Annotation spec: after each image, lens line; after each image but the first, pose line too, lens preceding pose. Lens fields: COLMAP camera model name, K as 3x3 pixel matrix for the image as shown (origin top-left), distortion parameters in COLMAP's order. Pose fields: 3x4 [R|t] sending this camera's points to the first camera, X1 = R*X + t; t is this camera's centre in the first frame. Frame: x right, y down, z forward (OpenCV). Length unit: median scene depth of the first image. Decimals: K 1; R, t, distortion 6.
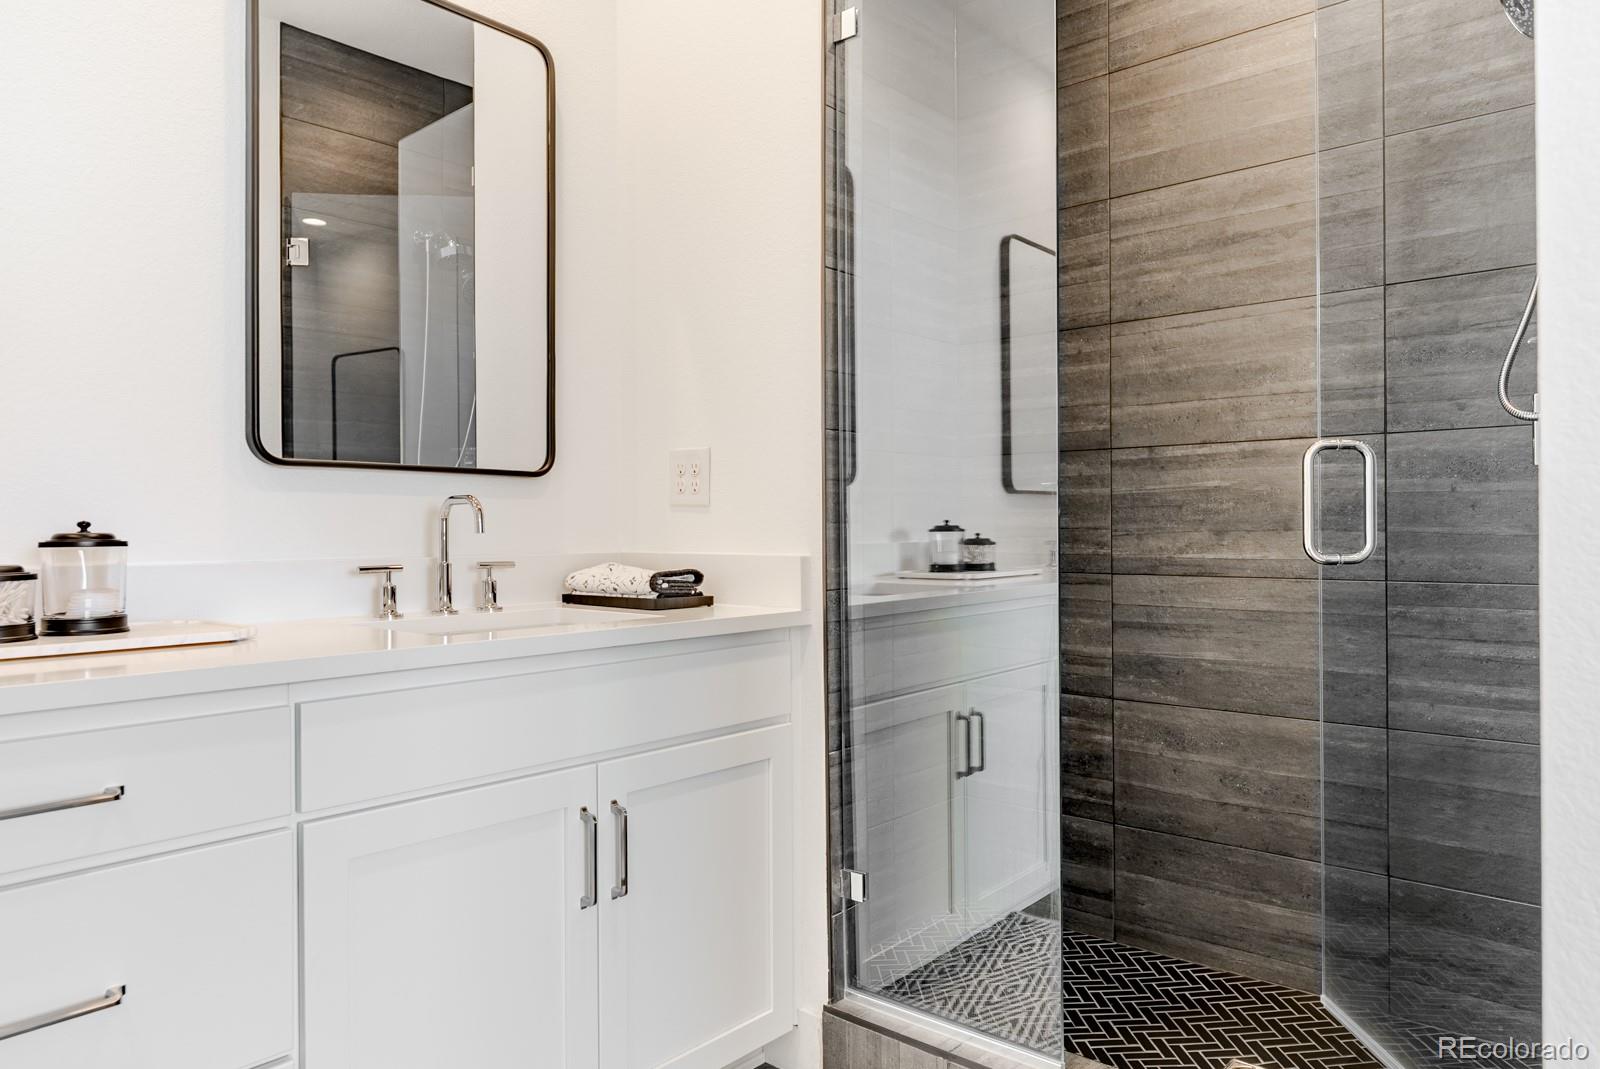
lens RADIAL K [[1051.5, 0, 800.0], [0, 1051.5, 534.5], [0, 0, 1]] dist [0.004669, 0.001358]
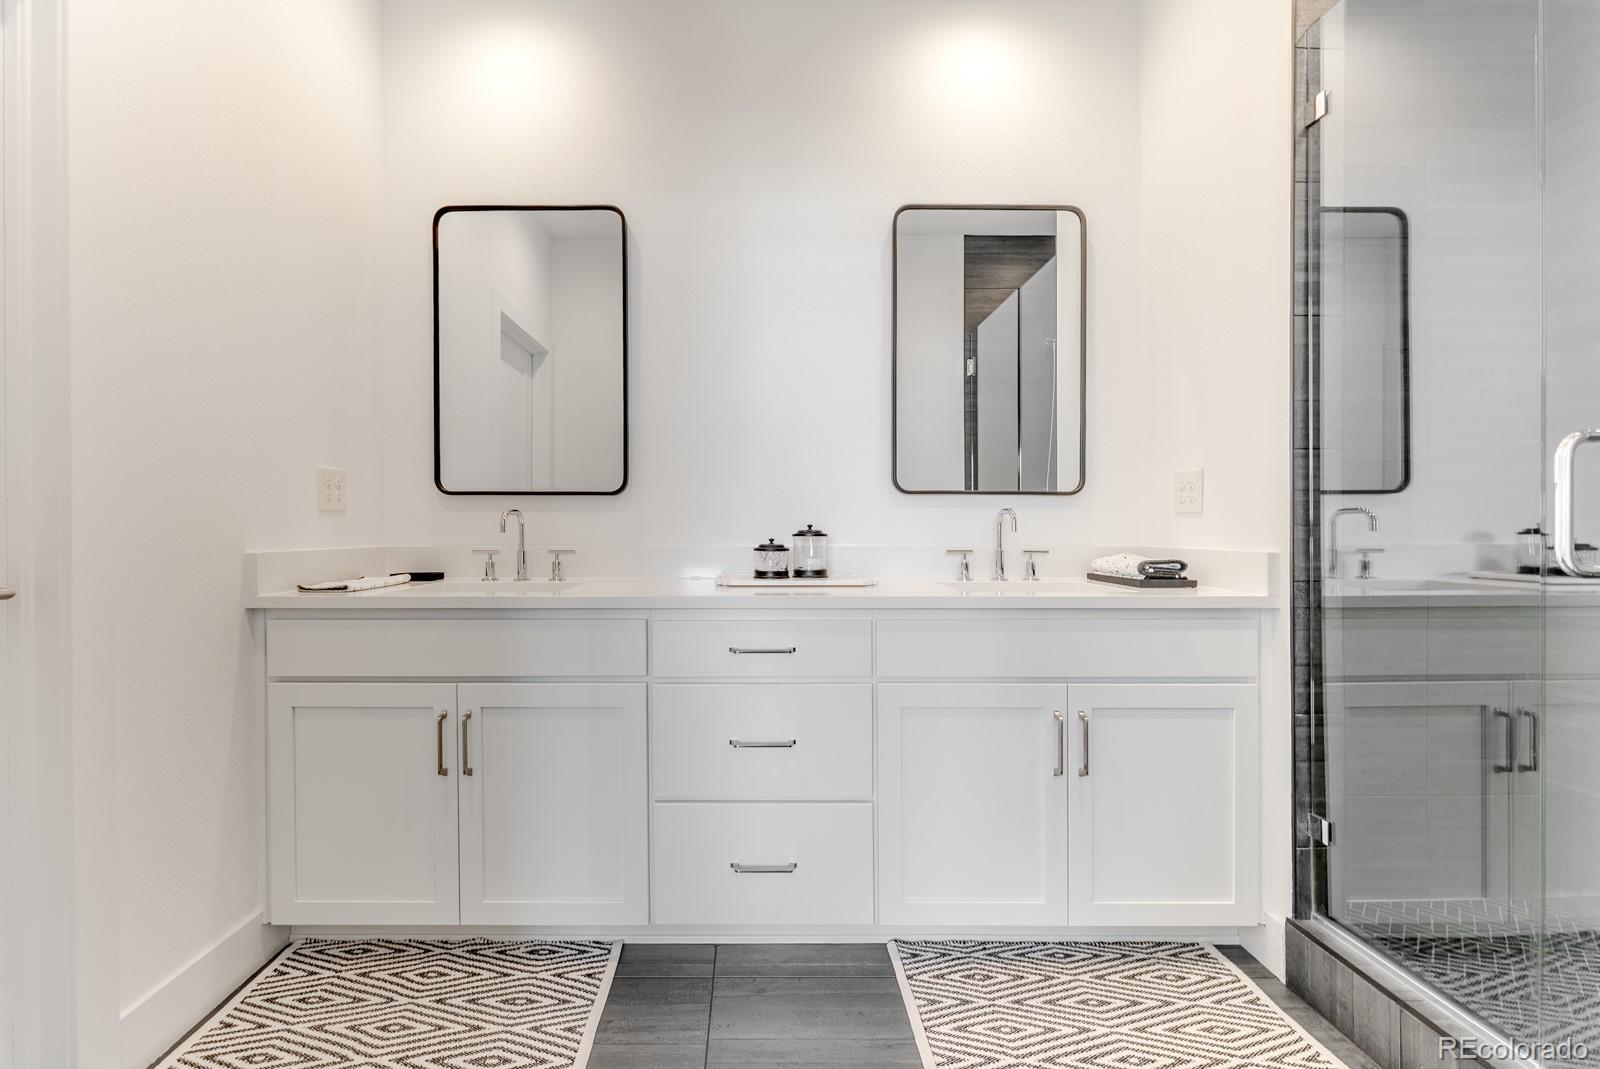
lens RADIAL K [[676.1, 0, 755.2], [0, 676.1, 542.7], [0, 0, 1]] dist [0.000028, 0.000092]
pose [[0.657362, 0.021244, -0.753276, 0.200951], [-0.008653, 0.999749, 0.020644, -0.002425], [0.753526, -0.007053, 0.657381, 0.013321]]
